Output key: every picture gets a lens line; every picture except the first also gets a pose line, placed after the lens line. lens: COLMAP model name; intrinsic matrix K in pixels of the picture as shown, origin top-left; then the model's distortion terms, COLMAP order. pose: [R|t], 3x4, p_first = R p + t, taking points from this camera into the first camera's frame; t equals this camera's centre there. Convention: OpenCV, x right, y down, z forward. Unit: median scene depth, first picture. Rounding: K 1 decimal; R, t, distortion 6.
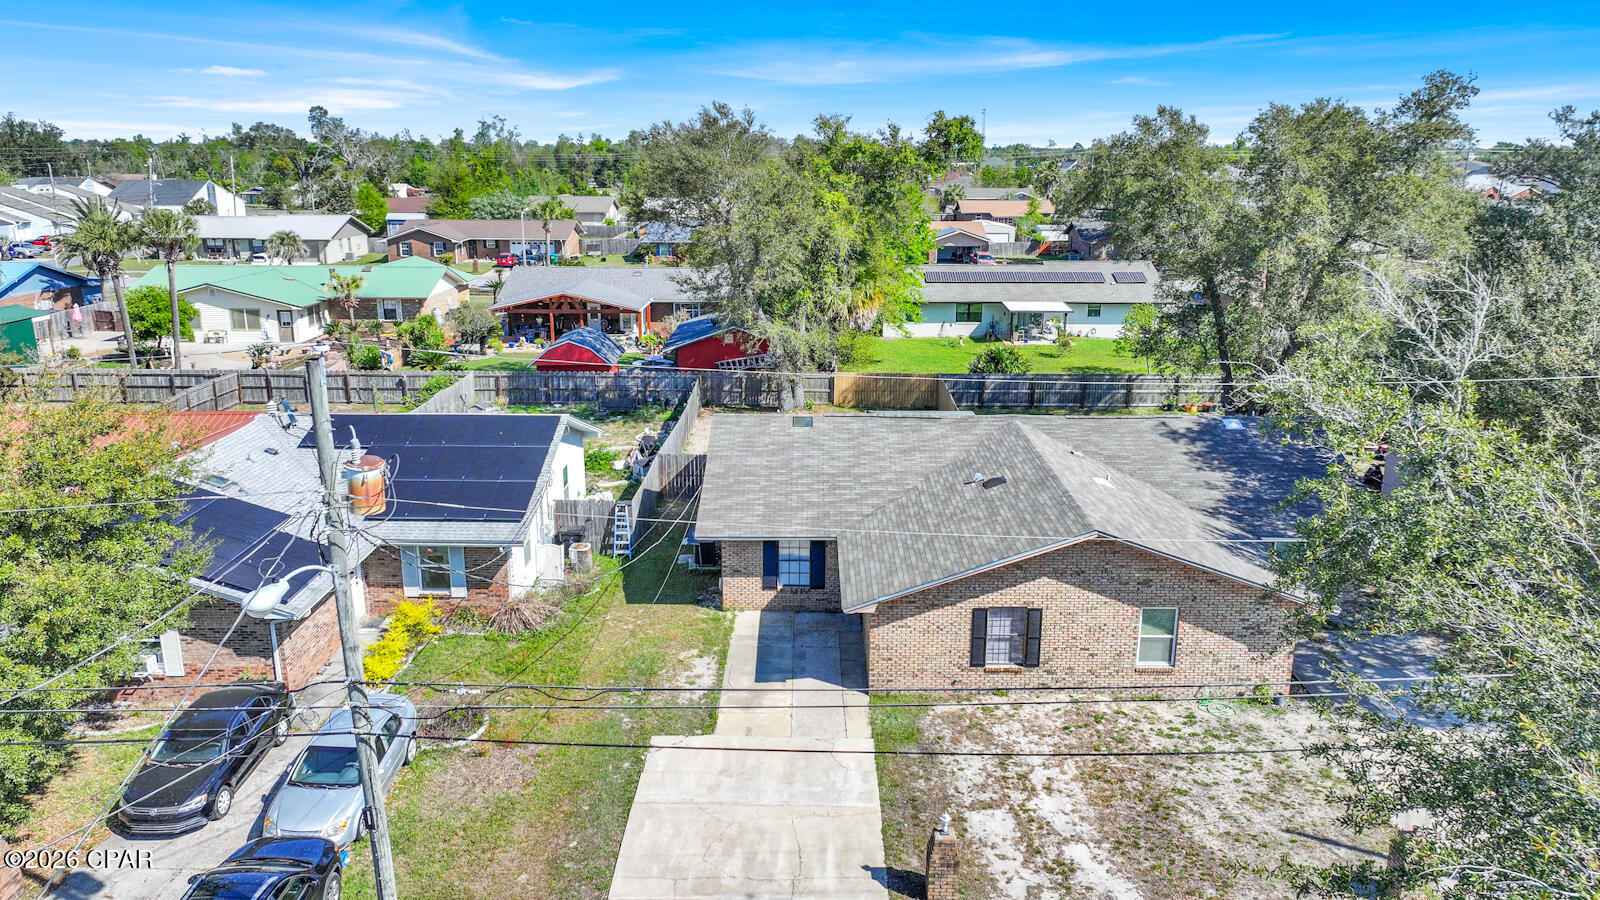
lens RADIAL K [[1122.3, 0, 803.4], [0, 1122.3, 448.2], [0, 0, 1]] dist [0.005837, 0.003071]
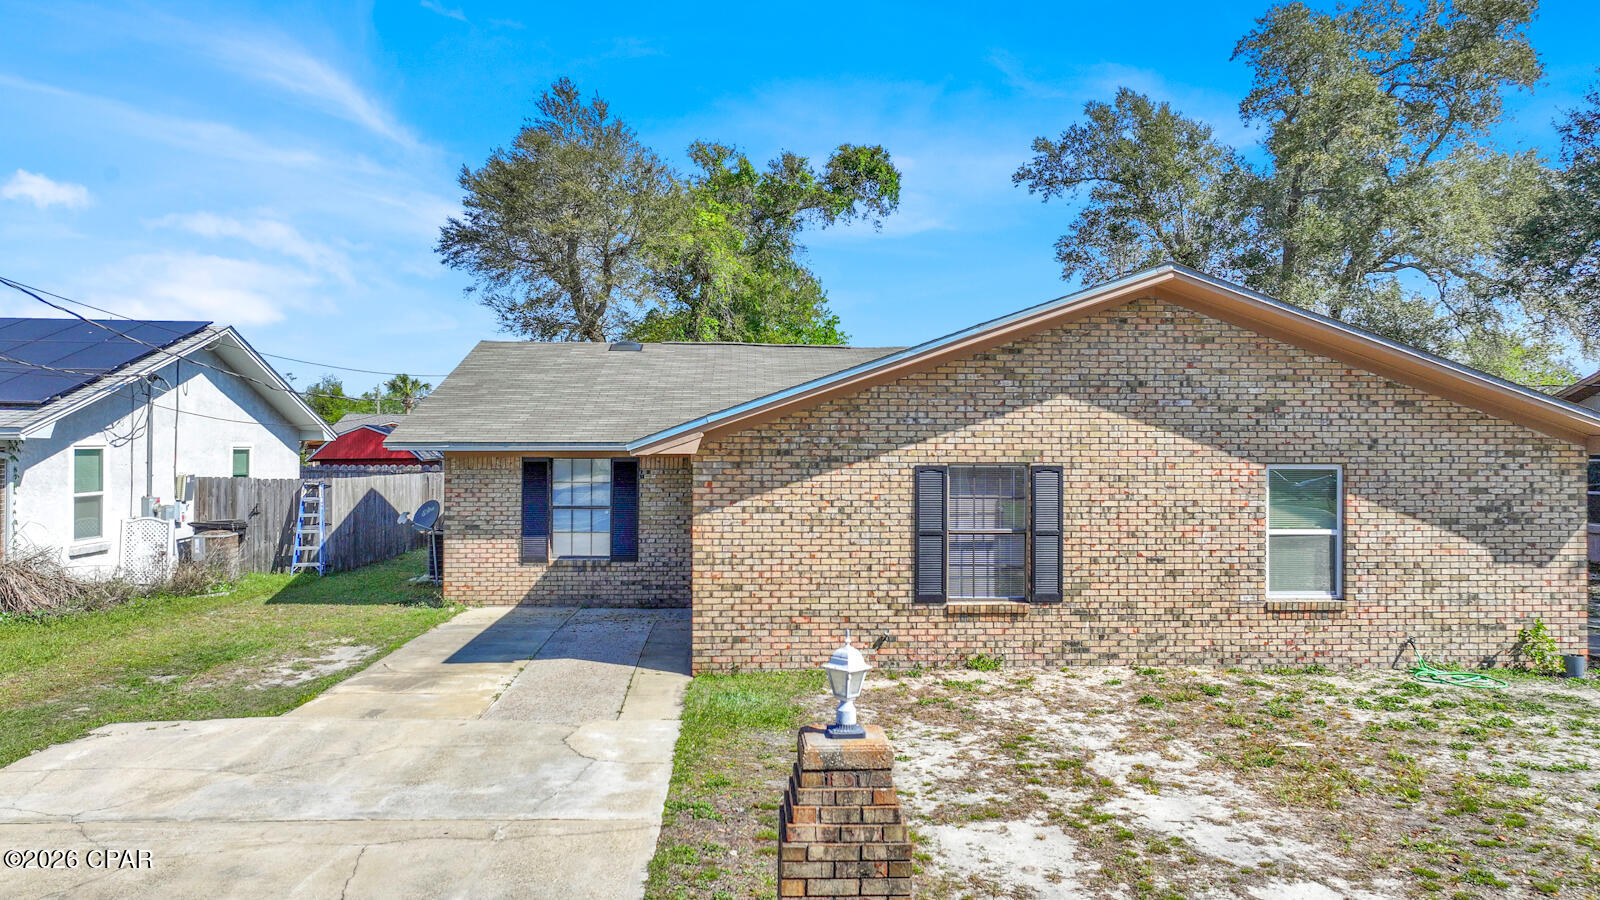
lens RADIAL K [[1122.7, 0, 804.3], [0, 1122.7, 448.1], [0, 0, 1]] dist [0.006050, -0.006947]
pose [[0.997706, 0.001511, 0.067684, 0.073156], [0.016075, 0.965872, -0.258521, 0.251602], [-0.065765, 0.259016, 0.963631, 0.547435]]
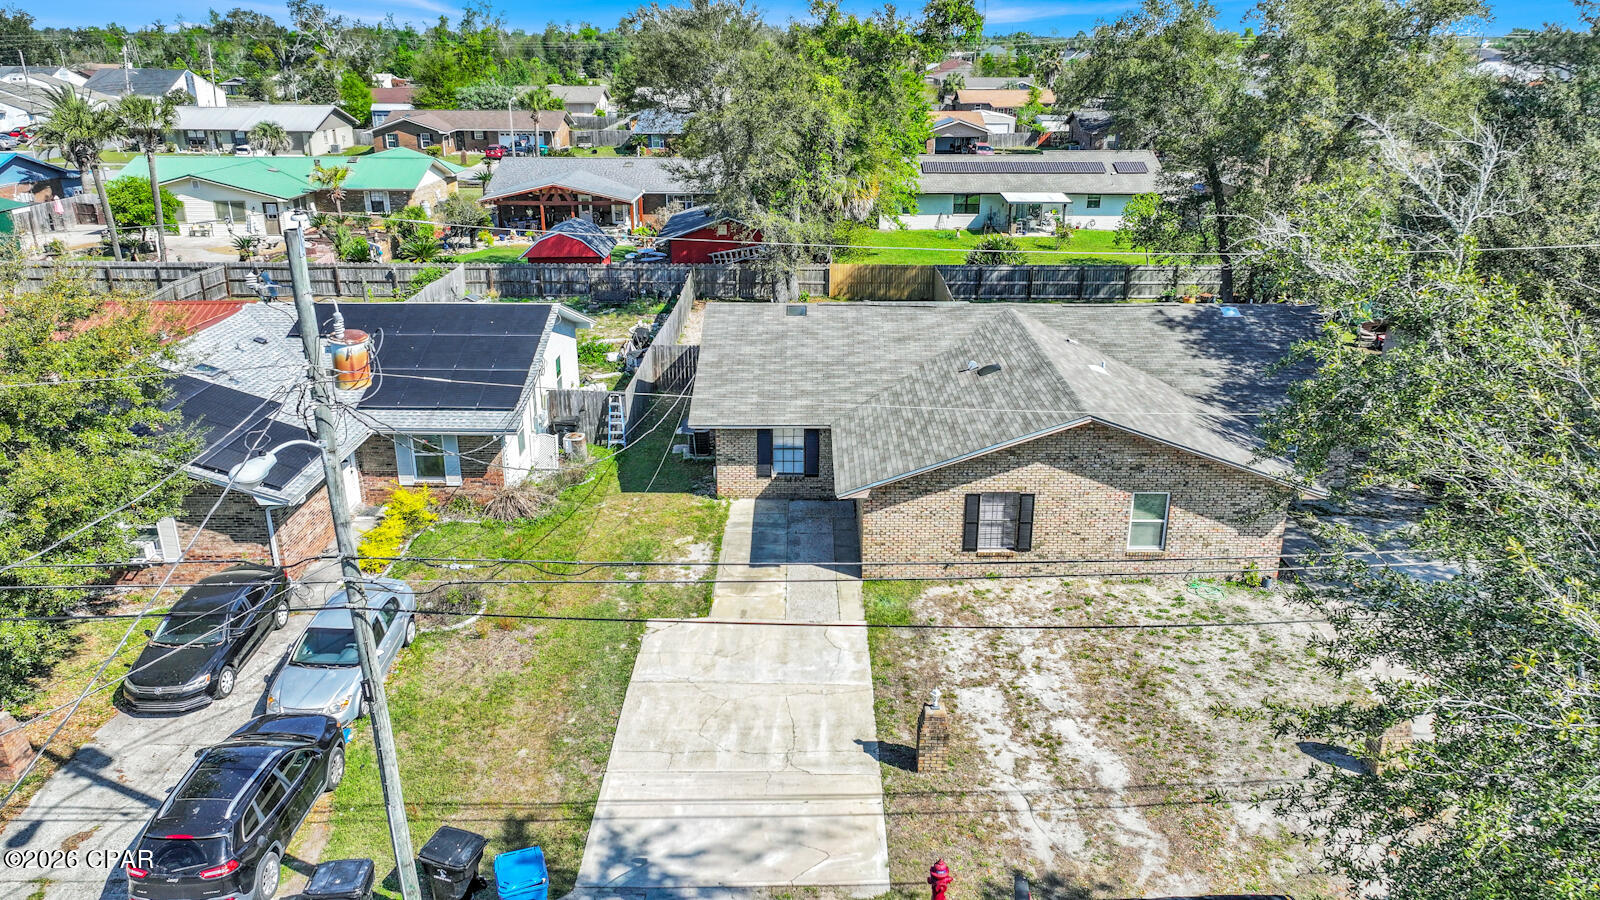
lens RADIAL K [[1121.2, 0, 803.0], [0, 1121.2, 447.8], [0, 0, 1]] dist [0.007109, 0.004668]
pose [[0.999993, -0.002913, 0.002388, 0.002970], [0.002689, 0.996037, 0.088902, 0.011991], [-0.002638, -0.088894, 0.996038, 0.004329]]
